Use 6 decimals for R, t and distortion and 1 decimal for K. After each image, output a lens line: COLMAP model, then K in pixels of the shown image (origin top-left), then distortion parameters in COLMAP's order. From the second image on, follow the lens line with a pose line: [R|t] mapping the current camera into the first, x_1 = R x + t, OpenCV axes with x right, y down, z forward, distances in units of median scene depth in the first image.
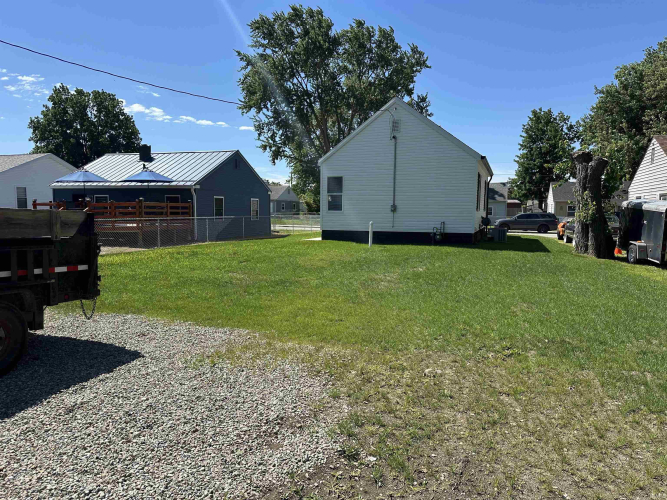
lens RADIAL K [[465.9, 0, 336.9], [0, 465.9, 247.4], [0, 0, 1]] dist [0.057602, -0.077059]
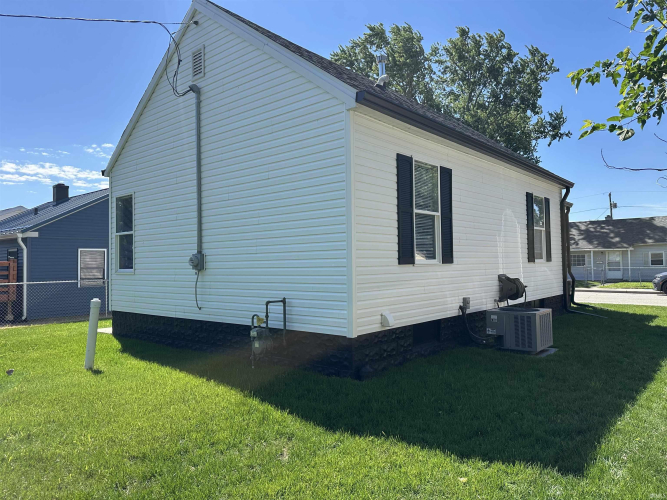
lens RADIAL K [[465.9, 0, 336.9], [0, 465.9, 247.4], [0, 0, 1]] dist [0.057602, -0.077059]
pose [[0.937148, -0.030919, -0.347561, 0.127556], [-0.009826, 0.993333, -0.114861, -0.017360], [0.348795, 0.111057, 0.930596, 0.227647]]
